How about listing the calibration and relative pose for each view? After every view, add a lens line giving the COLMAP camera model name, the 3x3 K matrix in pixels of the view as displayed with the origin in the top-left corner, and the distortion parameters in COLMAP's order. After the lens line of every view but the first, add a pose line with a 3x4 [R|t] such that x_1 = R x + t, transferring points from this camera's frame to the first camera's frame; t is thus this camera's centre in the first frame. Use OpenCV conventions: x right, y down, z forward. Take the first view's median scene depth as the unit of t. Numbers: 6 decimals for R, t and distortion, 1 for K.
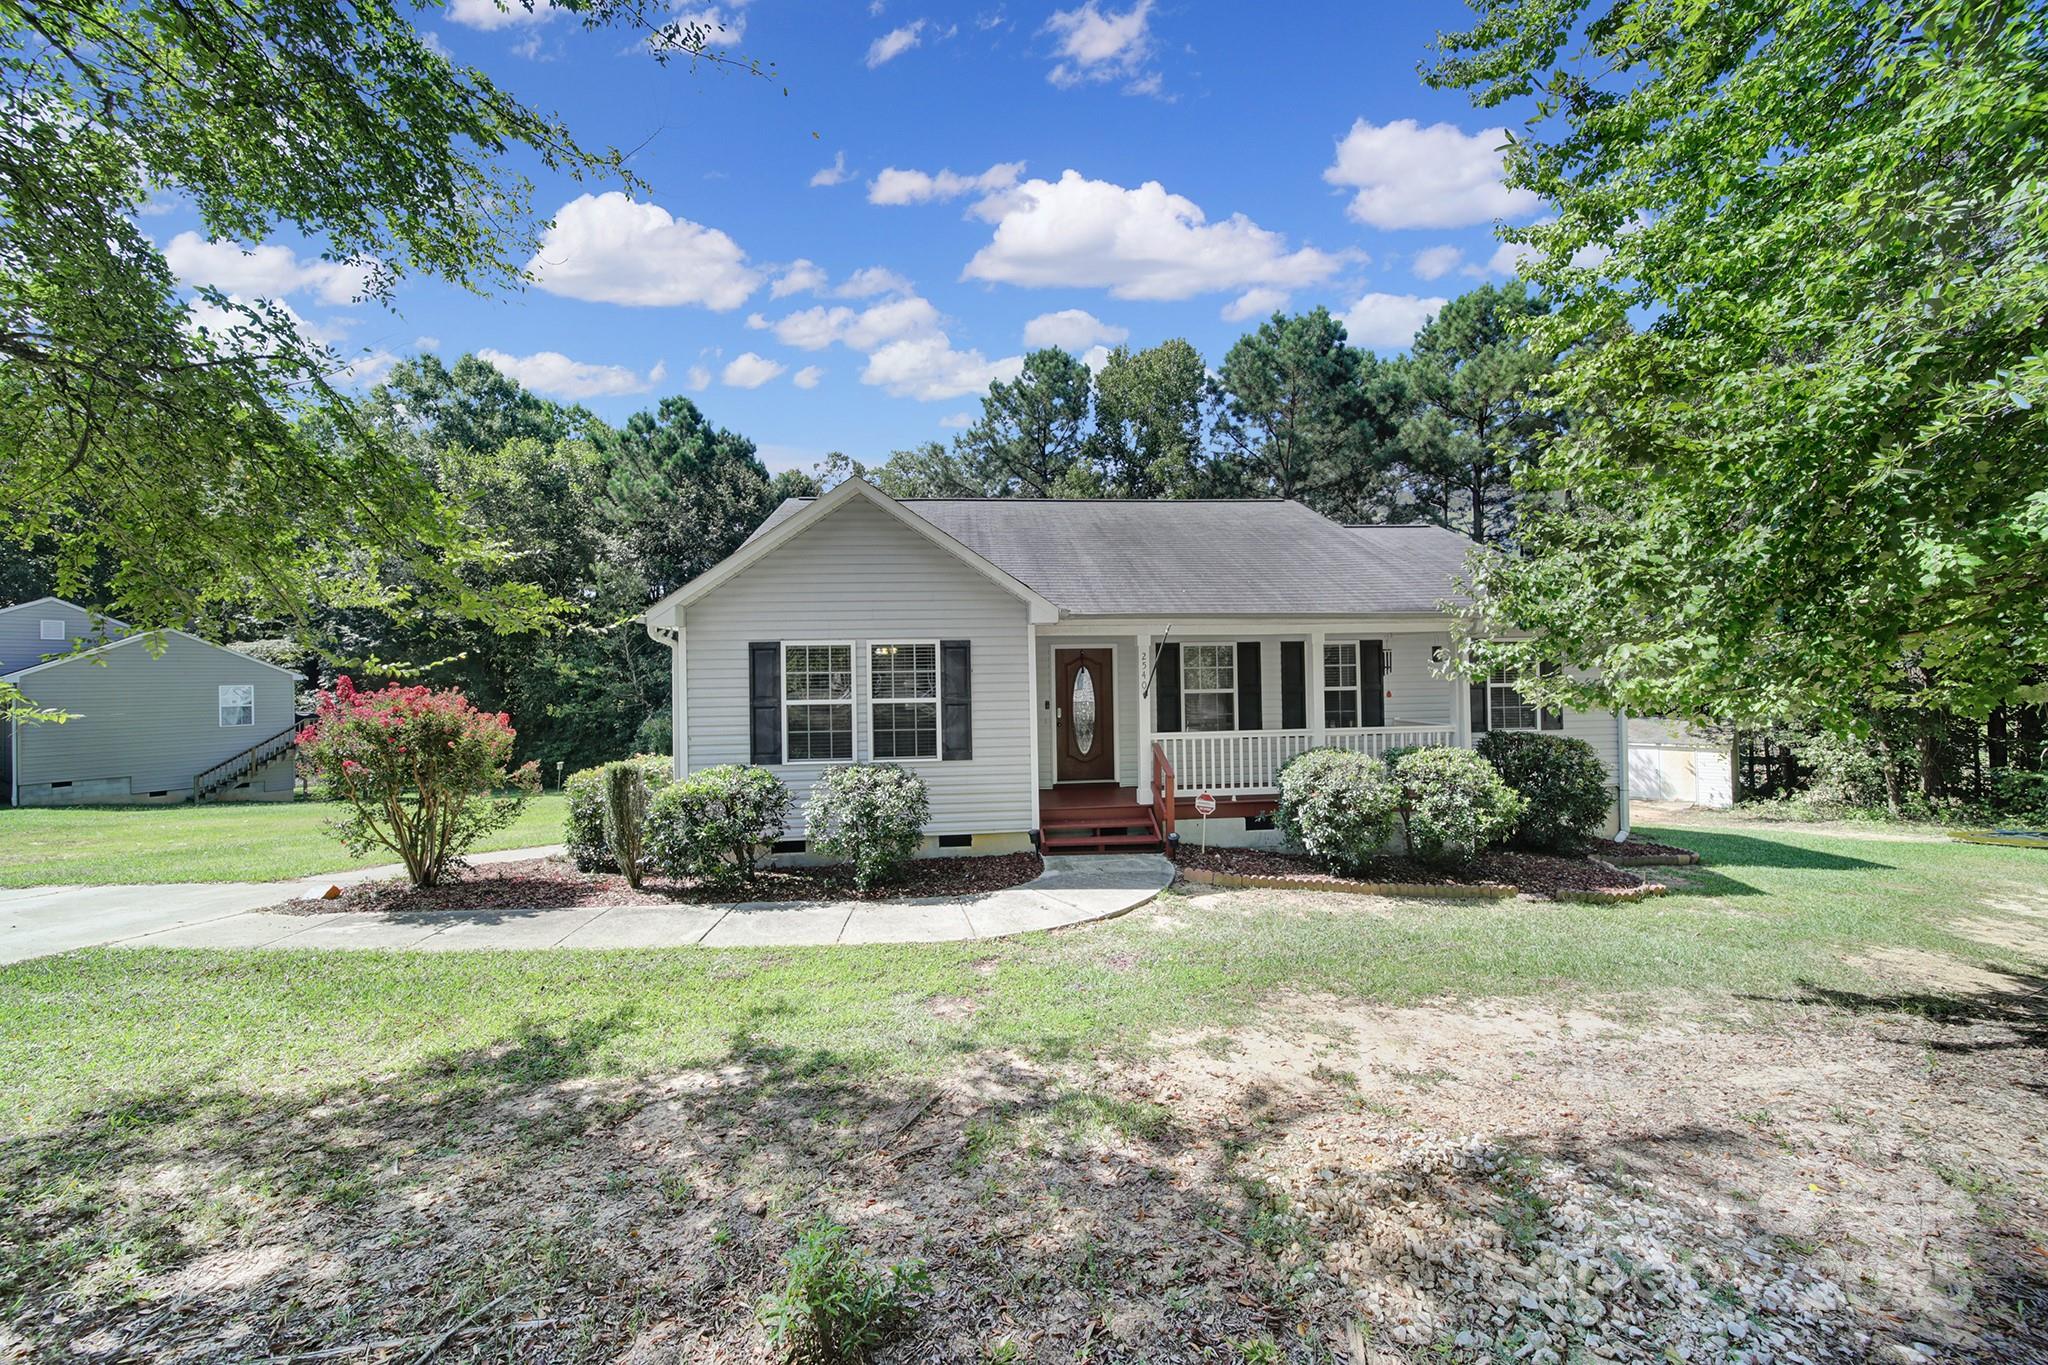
lens RADIAL K [[717.6, 0, 1027.3], [0, 717.6, 677.4], [0, 0, 1]] dist [-0.002237, -0.000126]
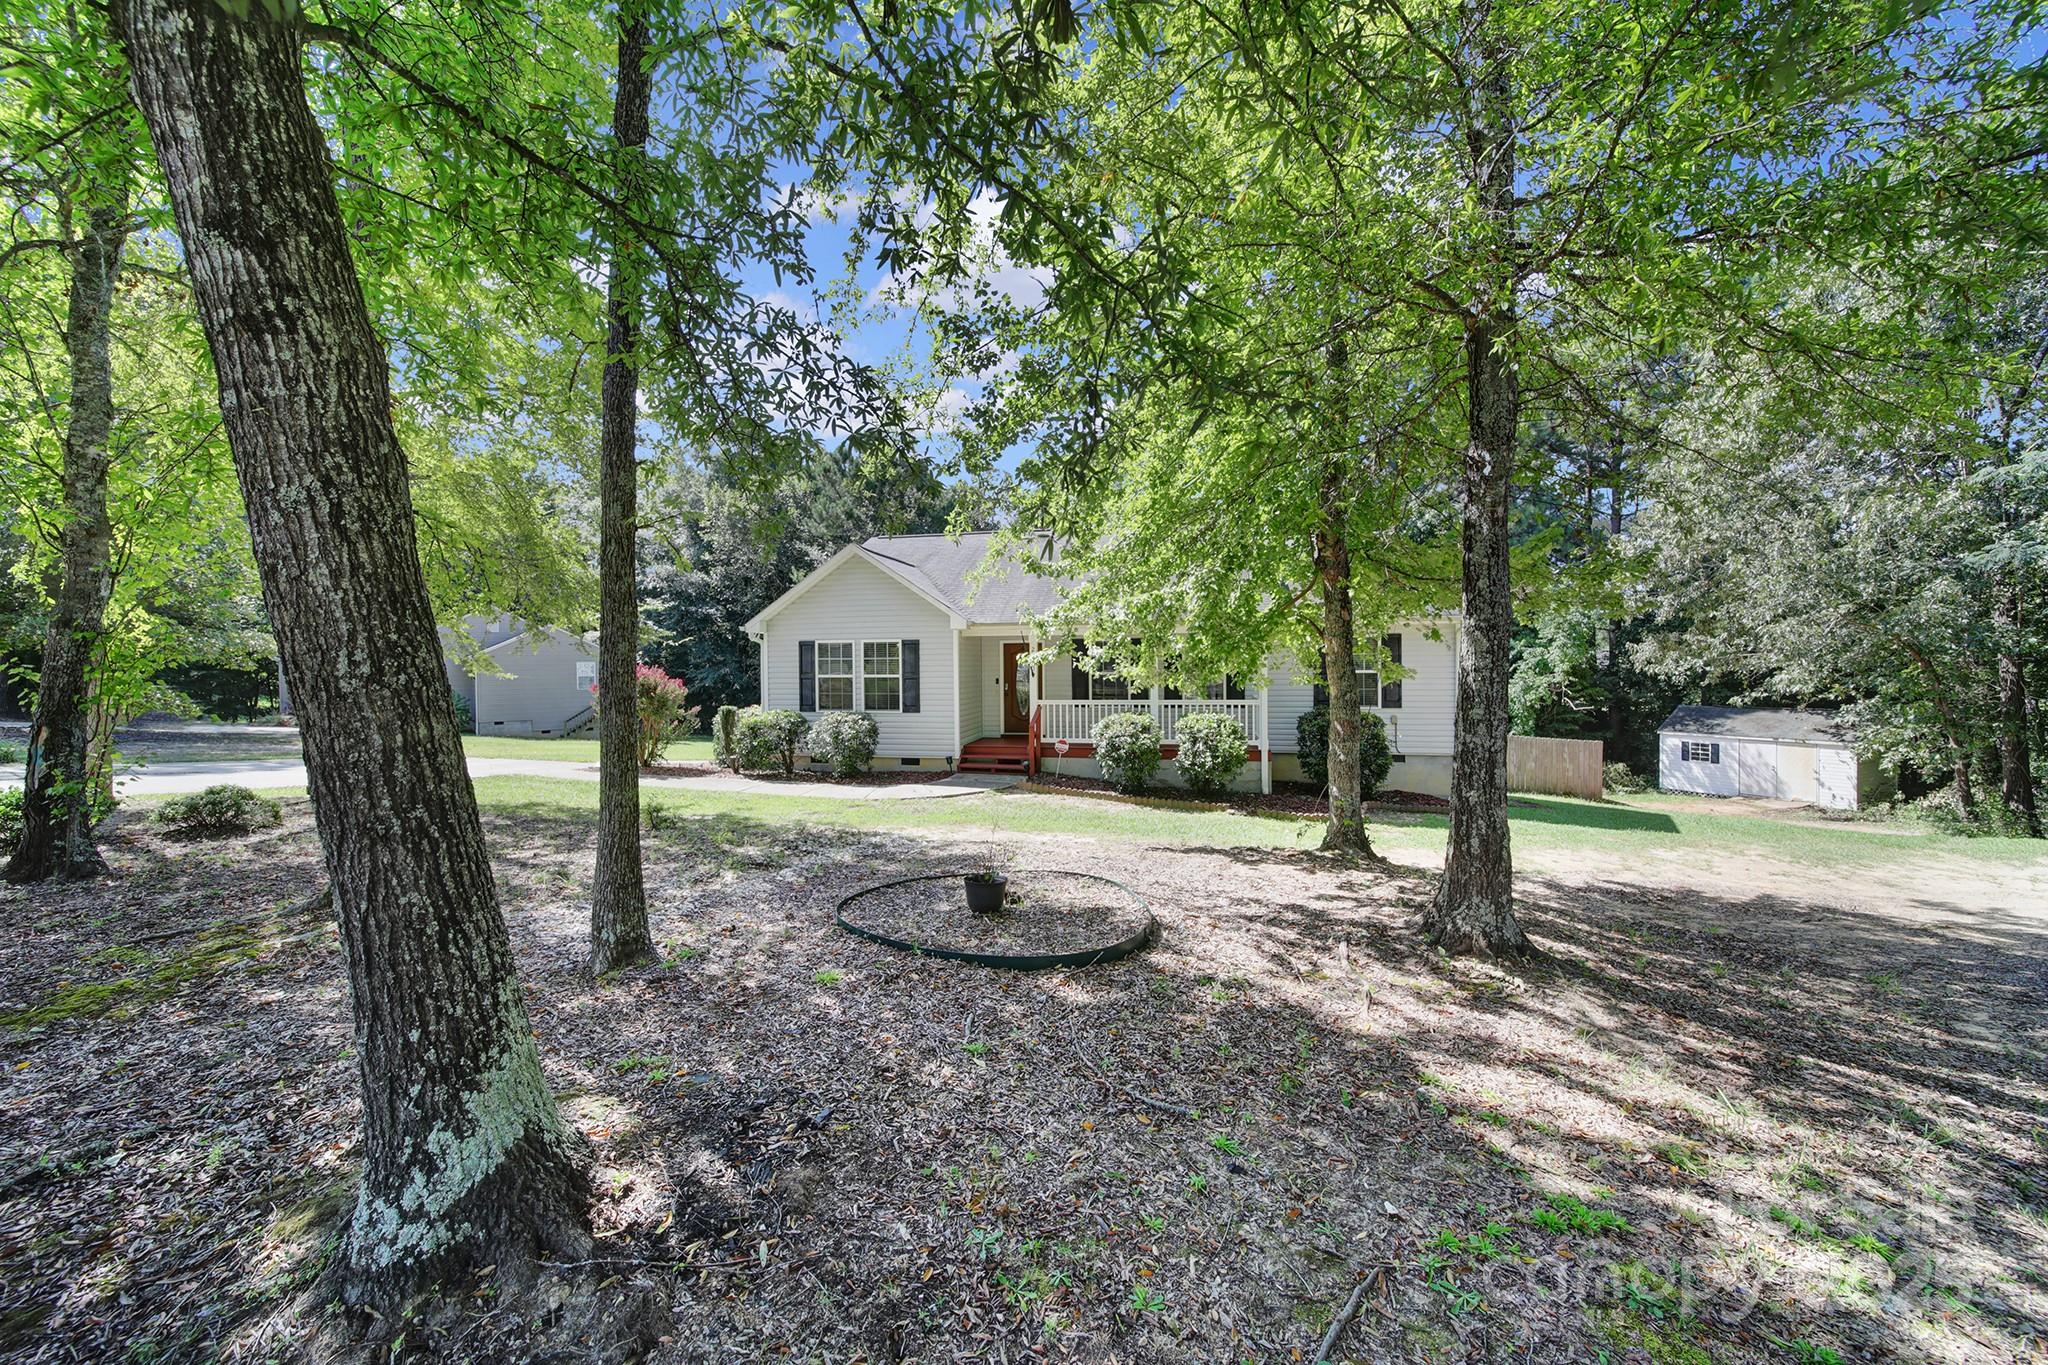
lens RADIAL K [[717.6, 0, 1015.6], [0, 717.6, 677.7], [0, 0, 1]] dist [-0.002237, -0.000126]
pose [[0.953272, 0.015143, -0.301733, 0.625551], [-0.007794, 0.999643, 0.025546, -0.008203], [0.302012, -0.022001, 0.953050, -0.488364]]
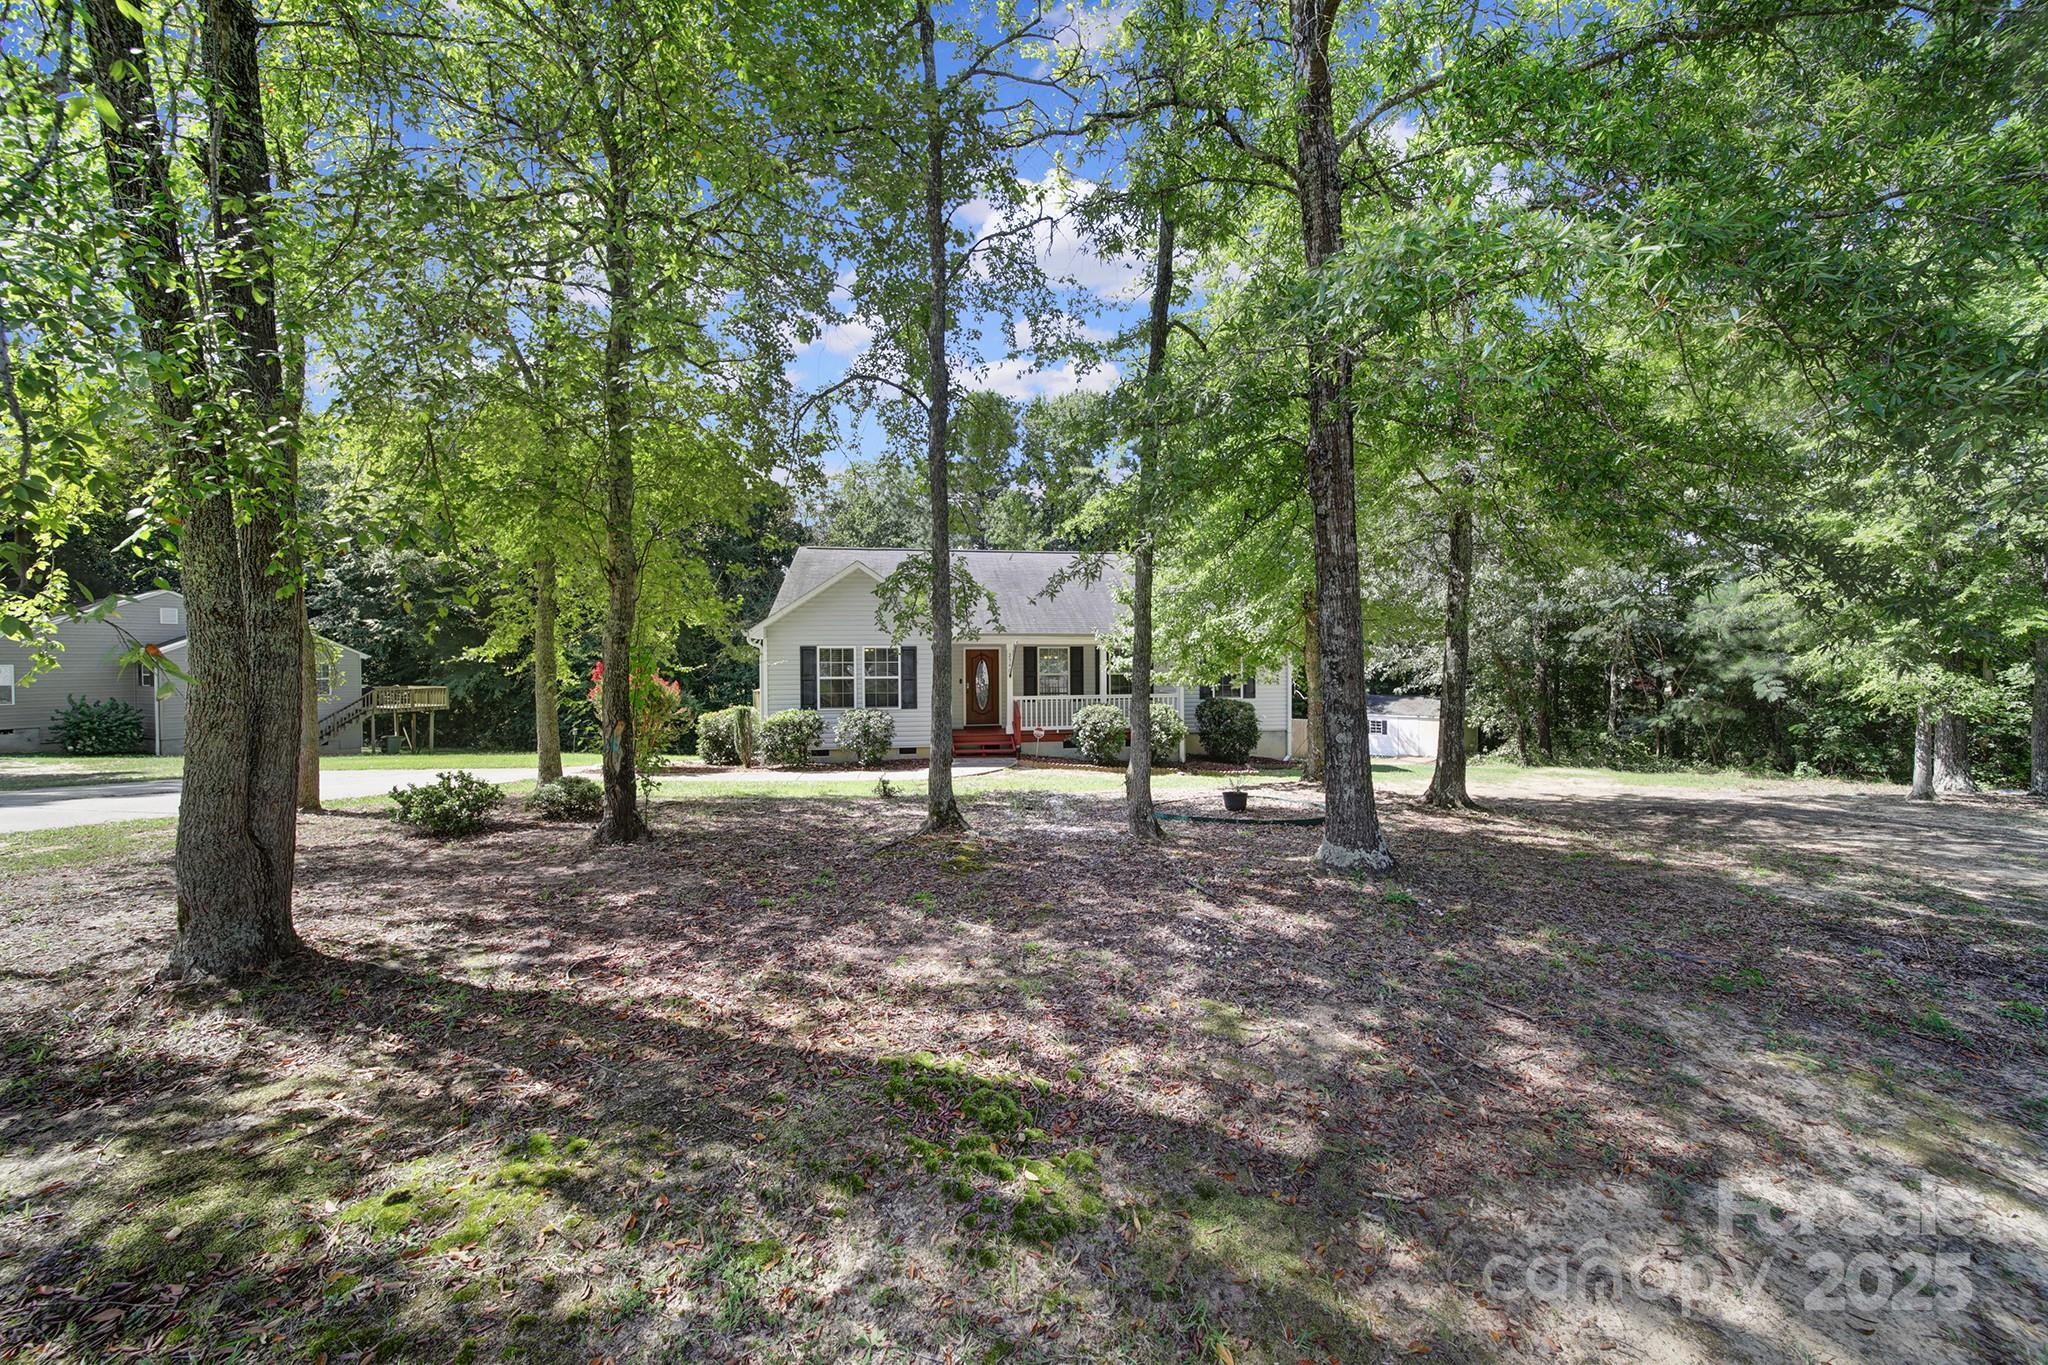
lens RADIAL K [[717.6, 0, 1016.9], [0, 717.6, 676.9], [0, 0, 1]] dist [-0.002237, -0.000126]
pose [[0.998363, 0.010728, 0.056176, 0.081155], [-0.012109, 0.999631, 0.024302, -0.020061], [-0.055894, -0.024942, 0.998125, -0.929089]]
